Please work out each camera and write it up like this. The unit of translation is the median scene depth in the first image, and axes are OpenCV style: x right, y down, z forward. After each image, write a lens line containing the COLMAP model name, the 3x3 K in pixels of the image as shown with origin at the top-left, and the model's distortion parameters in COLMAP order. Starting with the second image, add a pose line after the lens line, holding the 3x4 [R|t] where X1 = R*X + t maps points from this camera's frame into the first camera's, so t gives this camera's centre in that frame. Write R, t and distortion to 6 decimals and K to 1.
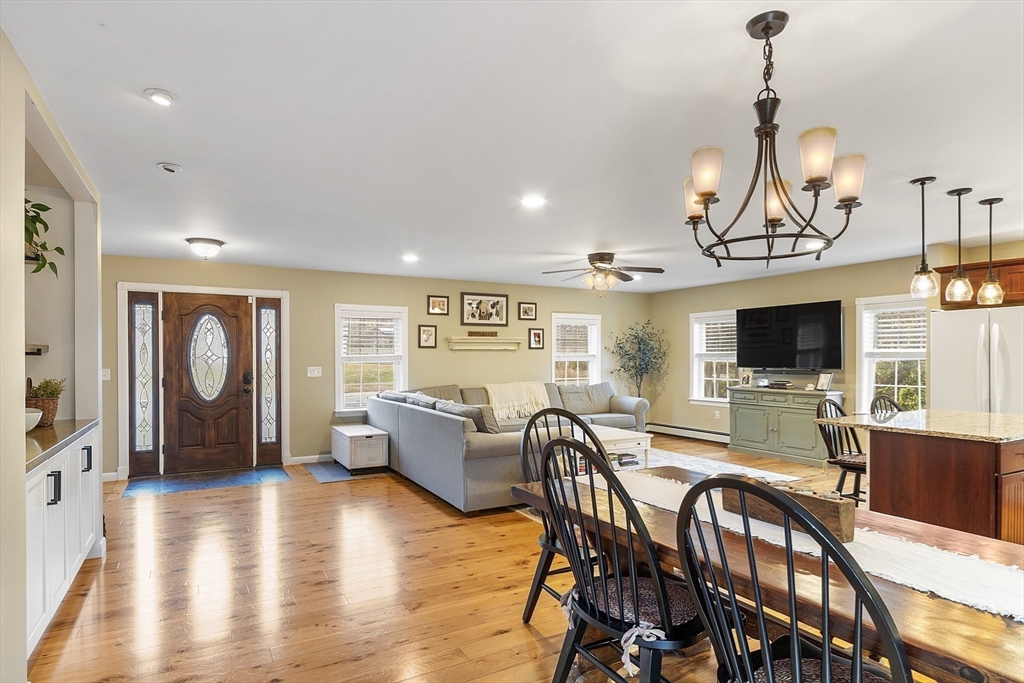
lens RADIAL K [[554.7, 0, 494.5], [0, 554.7, 362.6], [0, 0, 1]] dist [-0.002102, -0.000115]
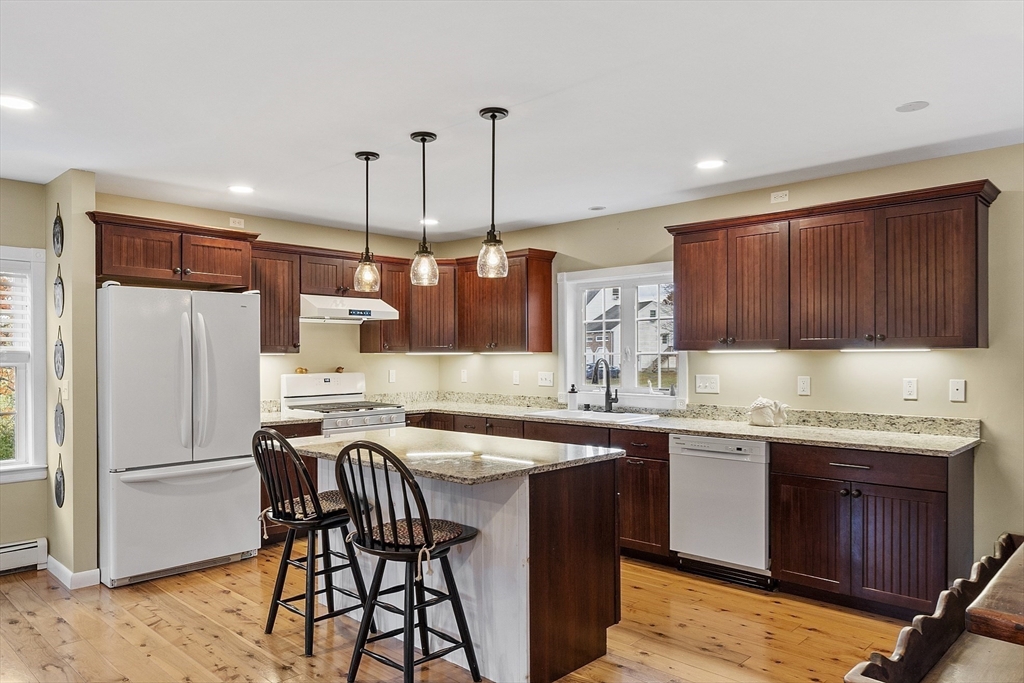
lens RADIAL K [[691.6, 0, 512.0], [0, 691.6, 355.6], [0, 0, 1]] dist [-0.002005, -0.000294]
pose [[-0.301130, 0.004676, 0.953572, -0.040941], [0.012013, 0.999927, -0.001109, -0.005766], [-0.953508, 0.011122, -0.301164, 0.549630]]
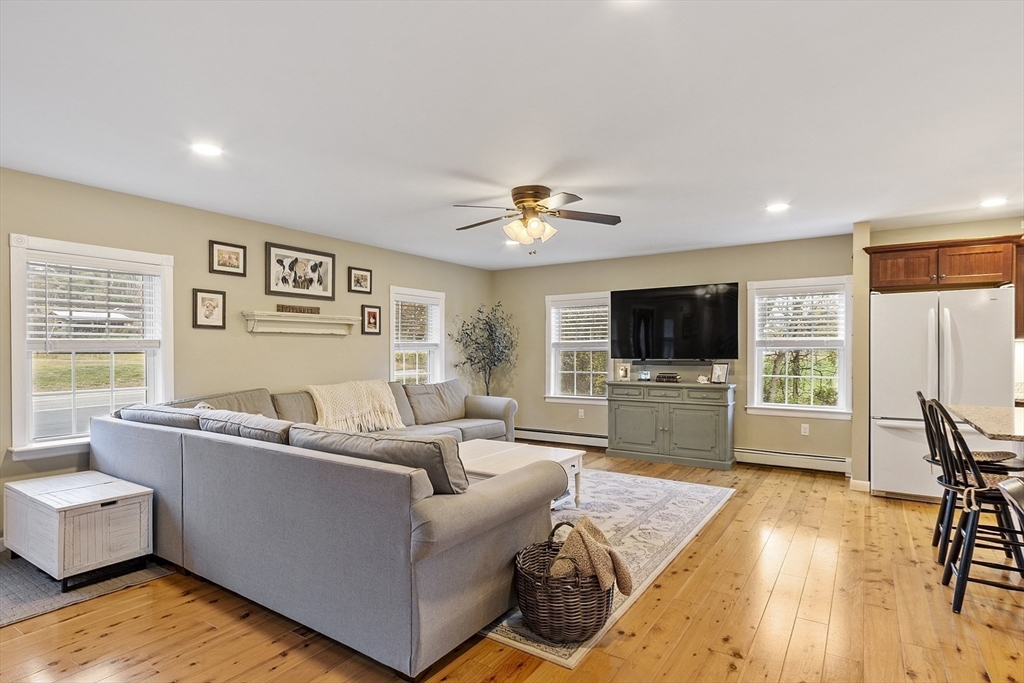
lens RADIAL K [[546.2, 0, 499.5], [0, 546.2, 351.6], [0, 0, 1]] dist [-0.000823, 0.000393]
pose [[0.887118, 0.000501, 0.461543, -0.114452], [0.003875, 0.999956, -0.008534, 0.004986], [-0.461527, 0.009359, 0.887077, 0.331616]]
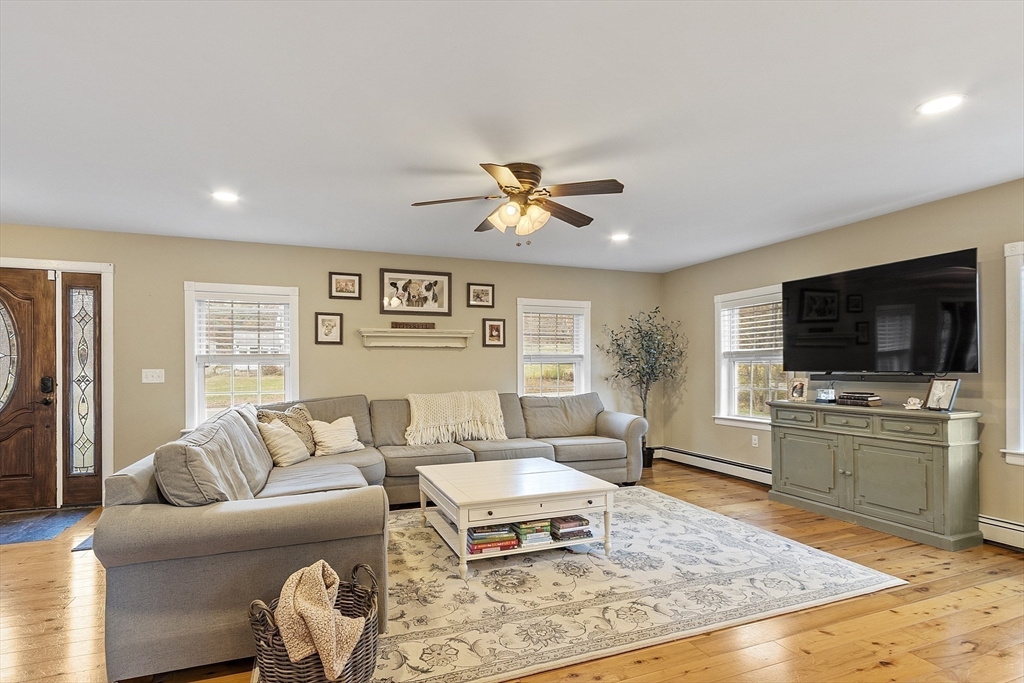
lens RADIAL K [[506.8, 0, 489.5], [0, 506.8, 368.1], [0, 0, 1]] dist [-0.000698, -0.000635]
pose [[0.990333, -0.000600, -0.138706, 0.180314], [-0.000395, 0.999974, -0.007147, 0.009853], [0.138706, 0.007133, 0.990308, 0.367153]]
